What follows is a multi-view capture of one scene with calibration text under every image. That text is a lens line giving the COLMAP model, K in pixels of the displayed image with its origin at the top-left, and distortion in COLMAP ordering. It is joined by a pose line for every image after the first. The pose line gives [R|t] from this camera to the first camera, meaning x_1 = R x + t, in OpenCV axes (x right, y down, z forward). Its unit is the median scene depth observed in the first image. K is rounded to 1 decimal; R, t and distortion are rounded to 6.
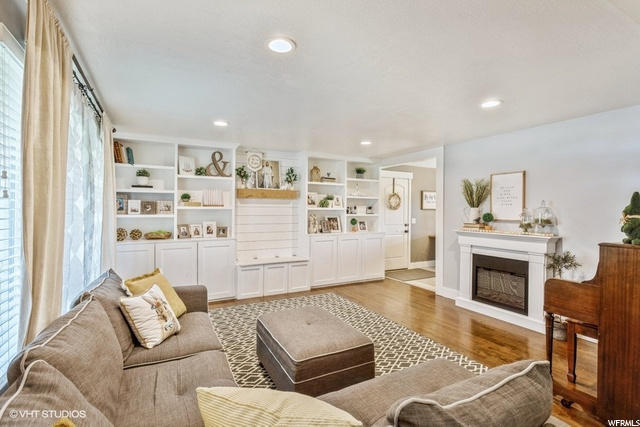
lens RADIAL K [[307.8, 0, 319.6], [0, 307.8, 211.1], [0, 0, 1]] dist [0.003228, 0.001152]
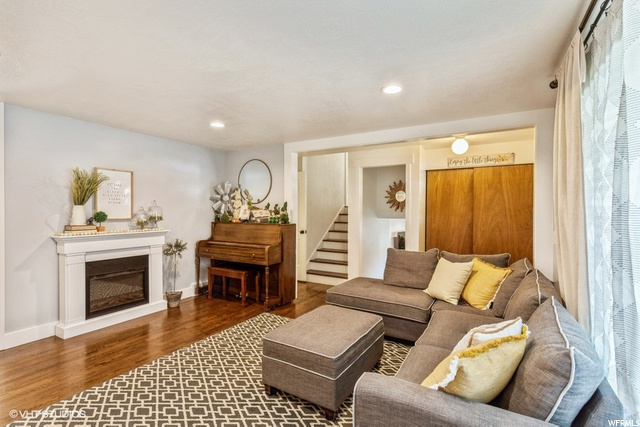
lens RADIAL K [[307.8, 0, 318.8], [0, 307.8, 212.1], [0, 0, 1]] dist [0.003228, 0.001152]
pose [[-0.509928, -0.015424, 0.860079, -0.524274], [-0.005316, 0.999877, 0.014779, -0.009169], [-0.860200, 0.002964, -0.509947, 0.910155]]
